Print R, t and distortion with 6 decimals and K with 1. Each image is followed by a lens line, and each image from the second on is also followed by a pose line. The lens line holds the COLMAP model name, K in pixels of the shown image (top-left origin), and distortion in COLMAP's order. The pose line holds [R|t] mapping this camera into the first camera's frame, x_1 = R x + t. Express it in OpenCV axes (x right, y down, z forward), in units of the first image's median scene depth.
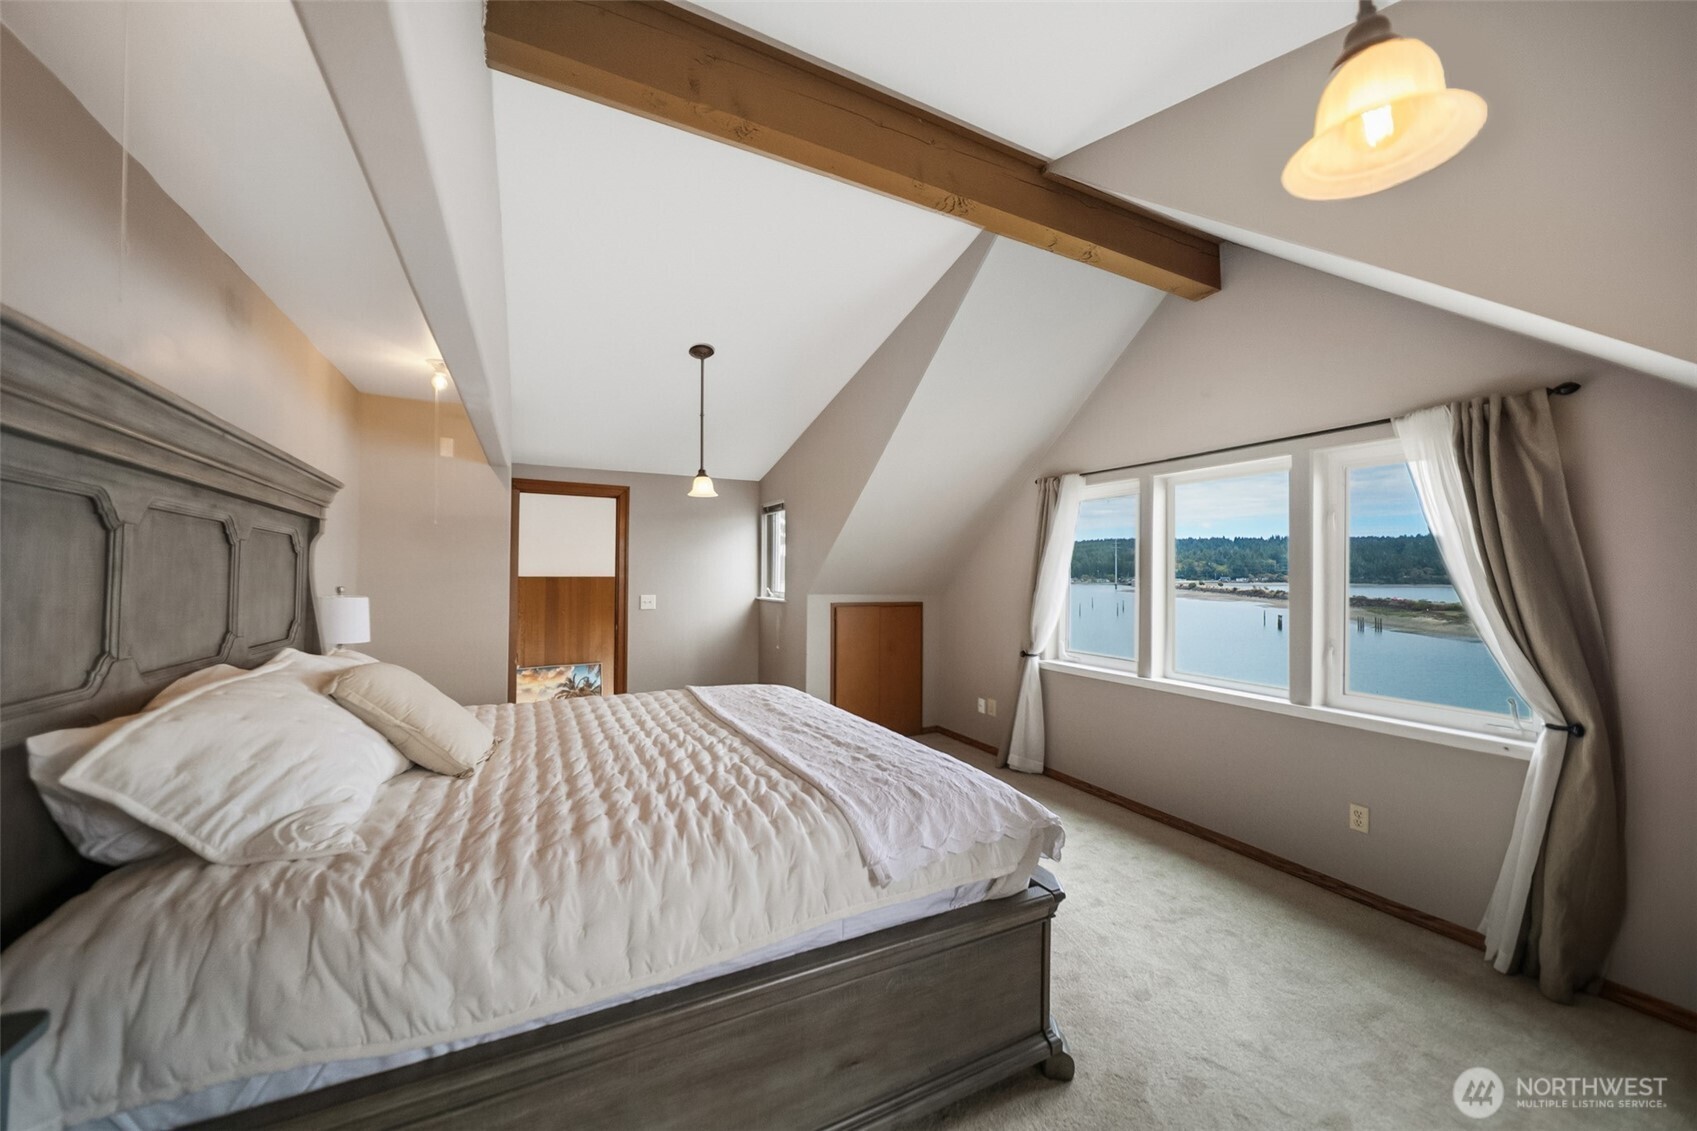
lens RADIAL K [[615.2, 0, 848.5], [0, 615.2, 565.5], [0, 0, 1]] dist [-0.001525, -0.000007]
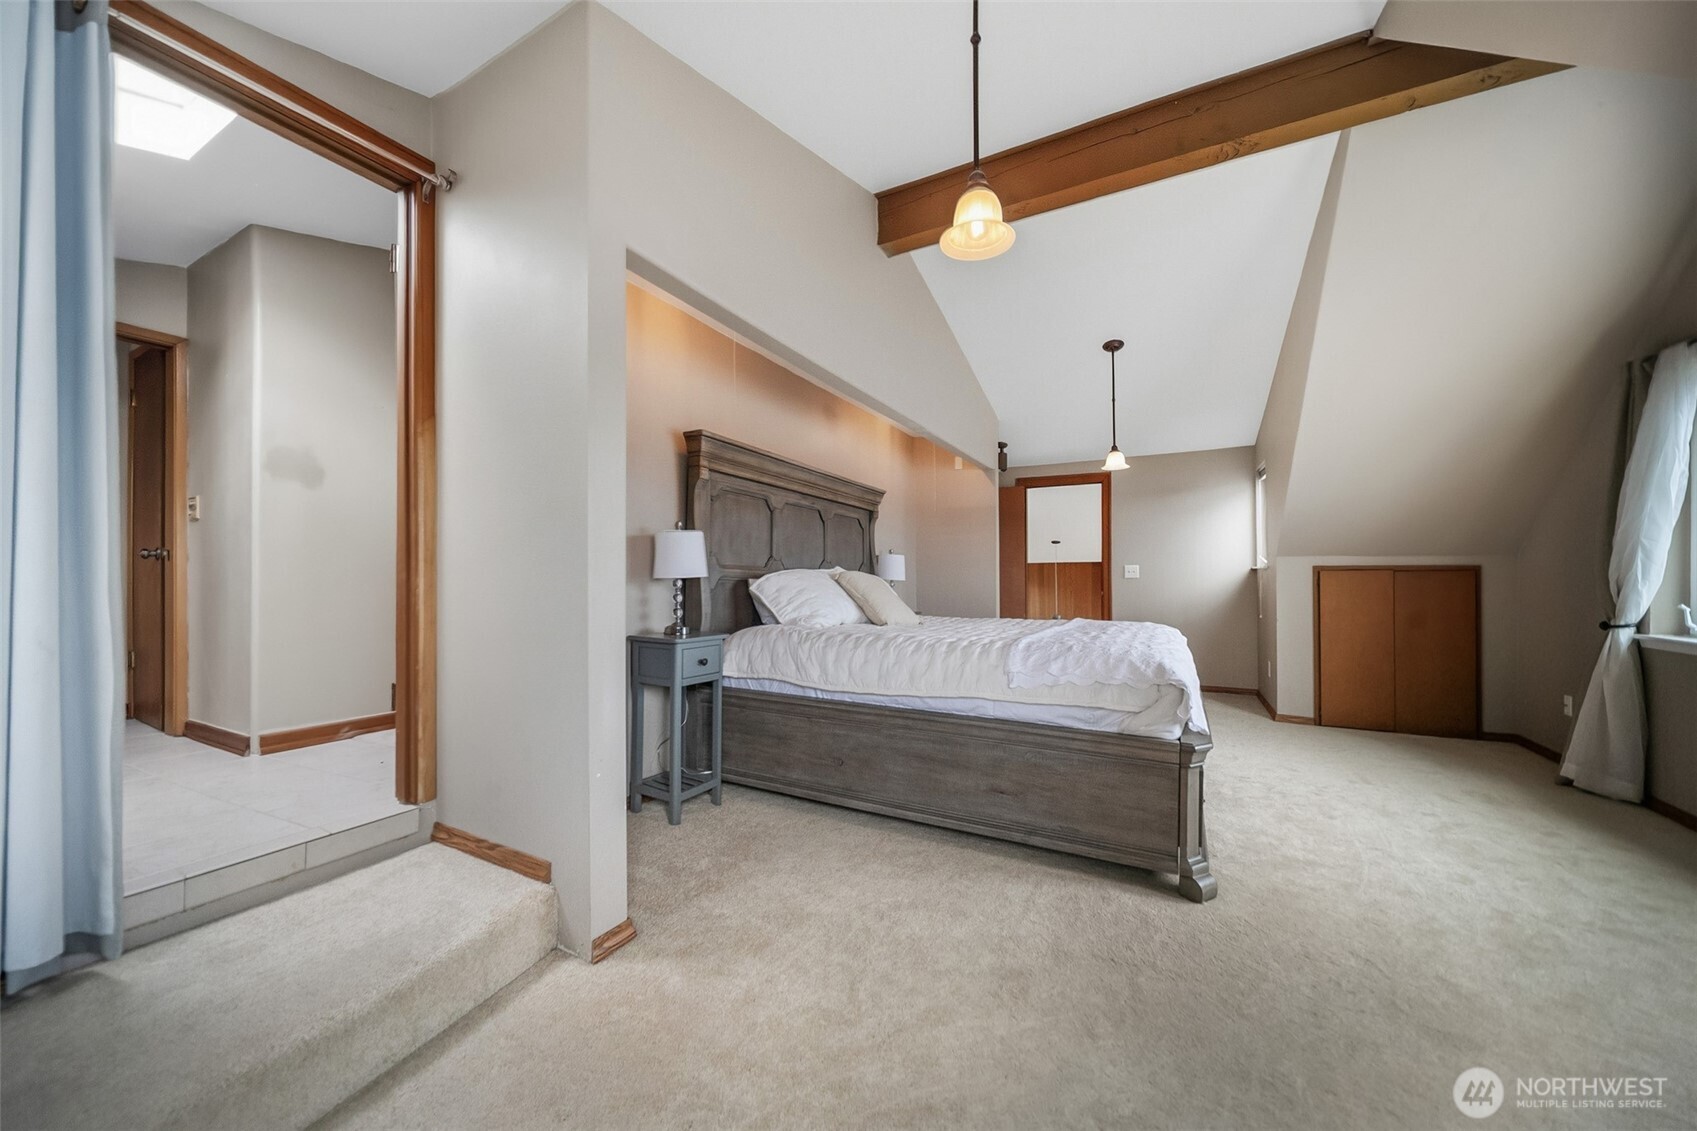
lens RADIAL K [[616.4, 0, 851.1], [0, 616.4, 585.4], [0, 0, 1]] dist [-0.000961, -0.000020]
pose [[0.572255, -0.003555, -0.820068, 0.686456], [0.021084, 0.999724, 0.010379, 0.138777], [0.819805, -0.023230, 0.572172, -0.158541]]
